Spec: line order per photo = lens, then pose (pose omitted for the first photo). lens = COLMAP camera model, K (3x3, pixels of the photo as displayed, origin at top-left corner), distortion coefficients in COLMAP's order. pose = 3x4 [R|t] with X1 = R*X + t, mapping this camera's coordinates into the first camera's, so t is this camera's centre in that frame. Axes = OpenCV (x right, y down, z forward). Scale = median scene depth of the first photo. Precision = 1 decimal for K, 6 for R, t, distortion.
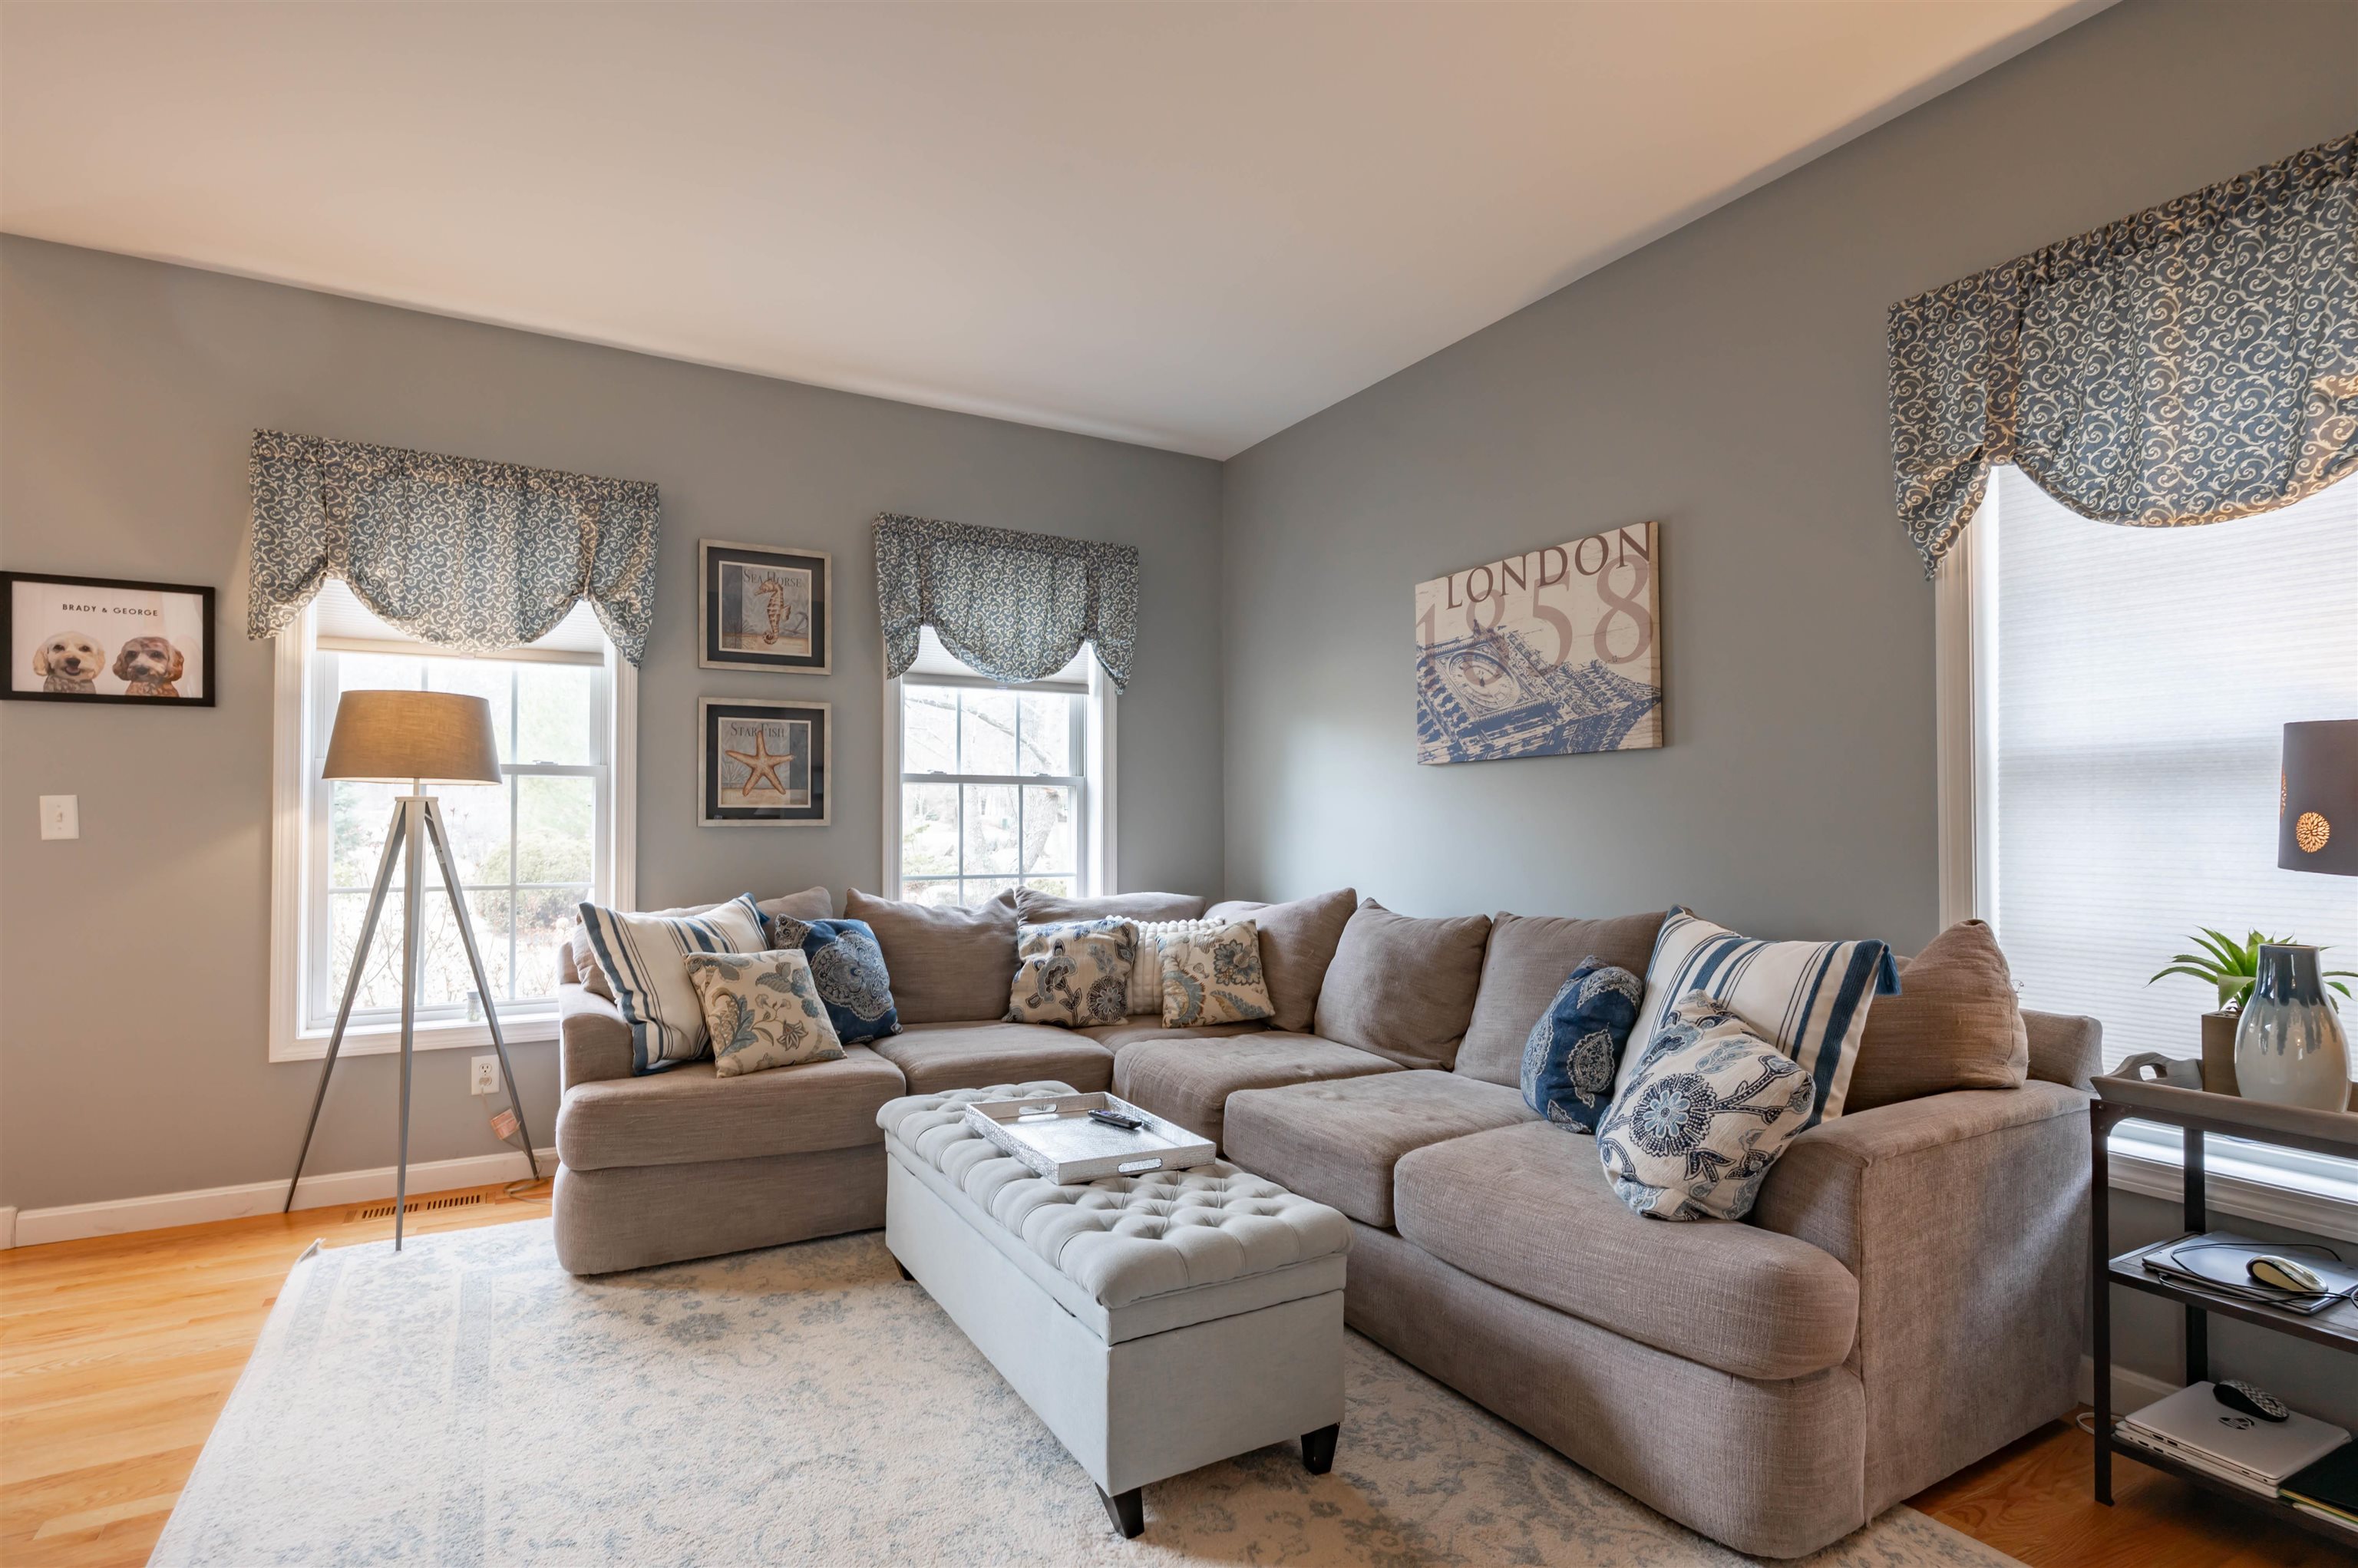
lens RADIAL K [[1147.1, 0, 1189.1], [0, 1147.1, 785.7], [0, 0, 1]] dist [-0.002041, 0.002571]
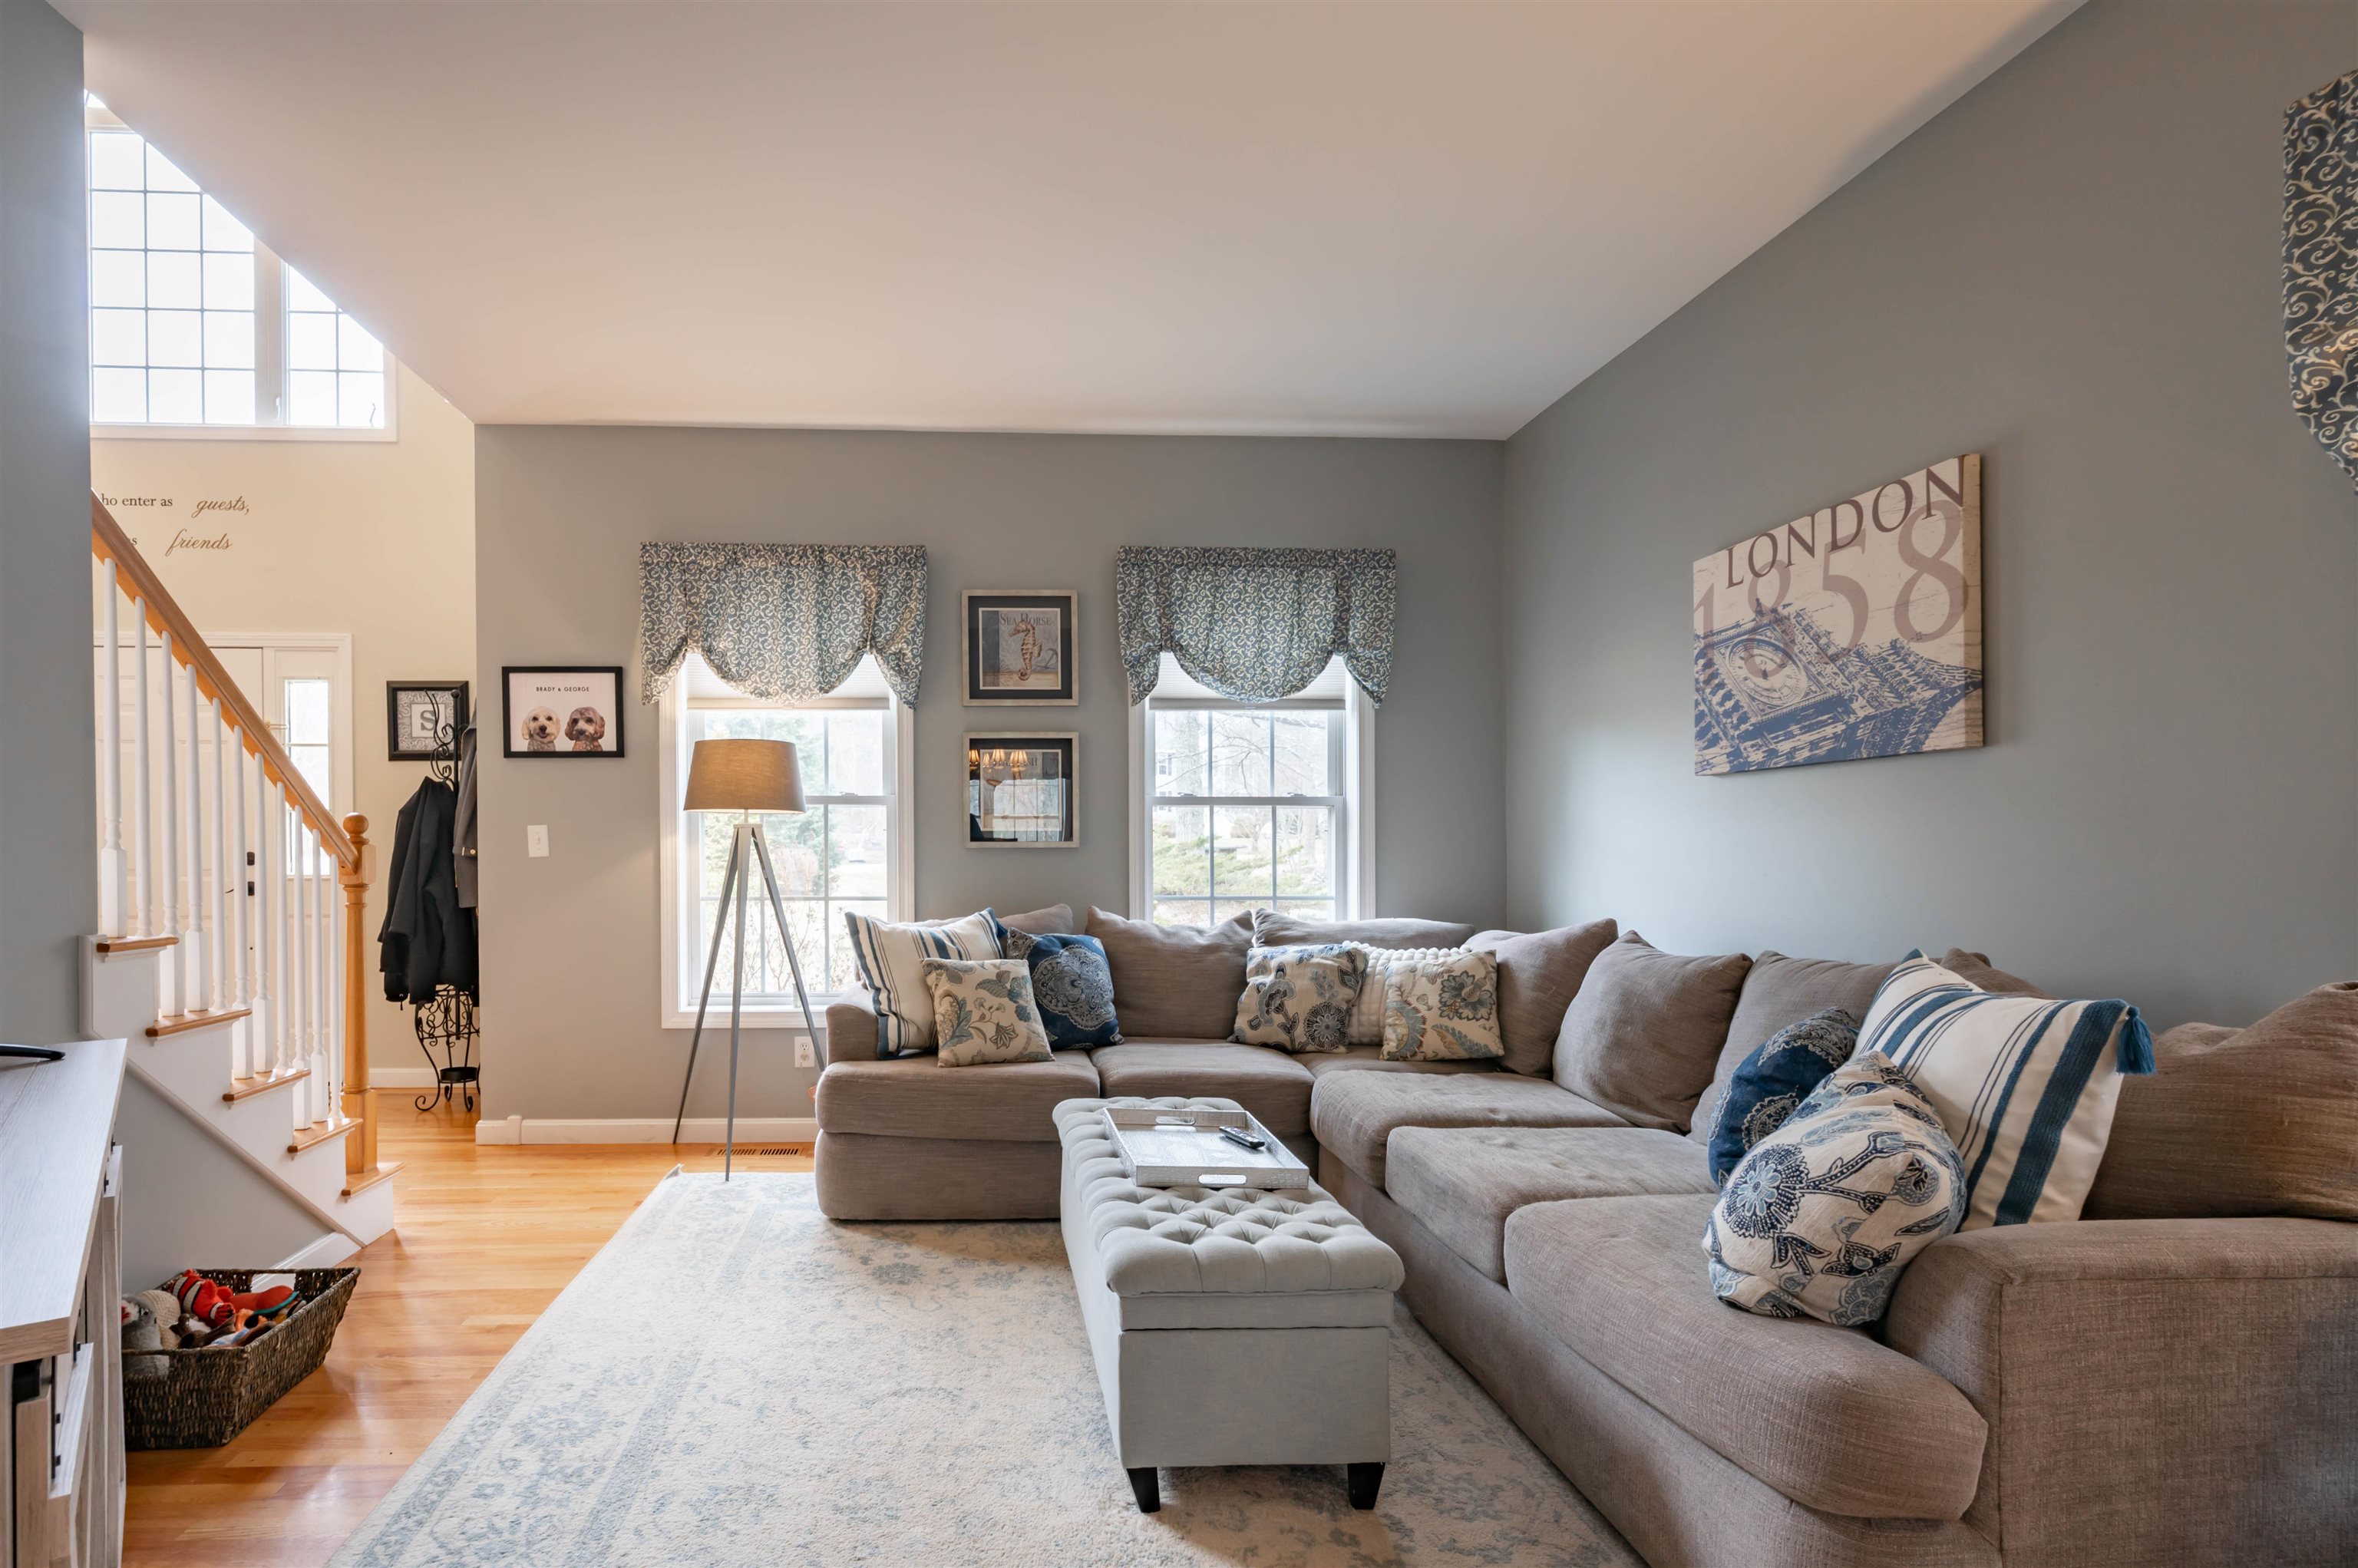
lens RADIAL K [[1202.5, 0, 1032.0], [0, 1202.5, 837.9], [0, 0, 1]] dist [-0.001112, 0.002410]
pose [[0.888062, -0.003216, -0.459713, 0.204062], [0.015962, 0.999588, 0.023842, -0.001454], [0.459447, -0.028511, 0.887748, -0.015824]]
